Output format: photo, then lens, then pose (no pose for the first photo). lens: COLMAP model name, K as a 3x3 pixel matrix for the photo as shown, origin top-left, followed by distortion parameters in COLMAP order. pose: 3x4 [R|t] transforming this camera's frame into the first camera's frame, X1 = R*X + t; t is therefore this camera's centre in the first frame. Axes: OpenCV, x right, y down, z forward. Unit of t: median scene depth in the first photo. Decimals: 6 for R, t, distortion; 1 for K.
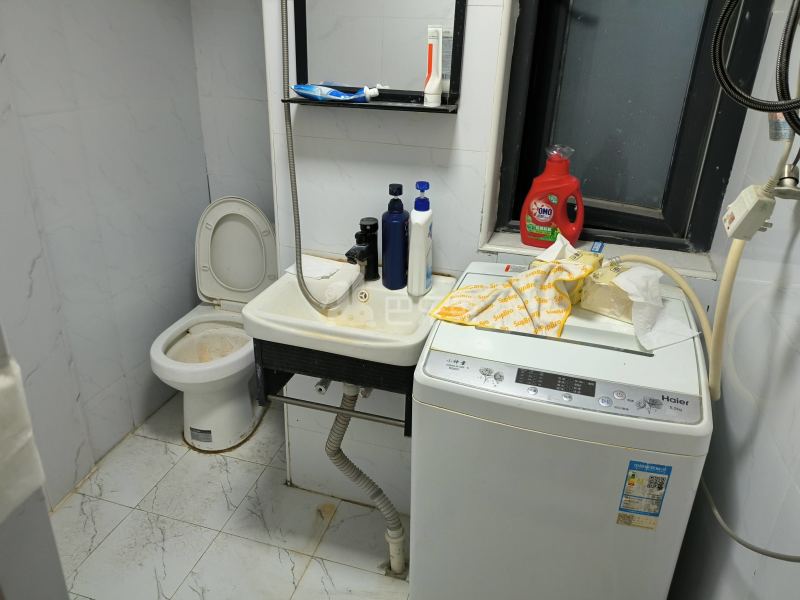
lens RADIAL K [[582.4, 0, 400.0], [0, 582.4, 300.0], [0, 0, 1]] dist [0.006730, 0.000571]
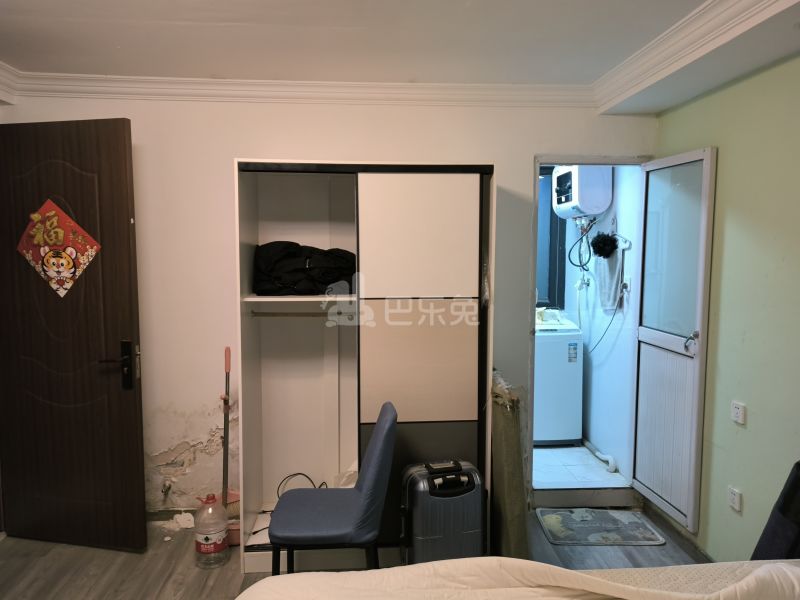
lens RADIAL K [[582.4, 0, 400.0], [0, 582.4, 300.0], [0, 0, 1]] dist [0.006730, 0.000571]
pose [[0.936154, -0.060067, 0.346422, -2.235414], [0.168130, 0.941821, -0.291043, 1.003197], [-0.308786, 0.330705, 0.891788, -2.560726]]
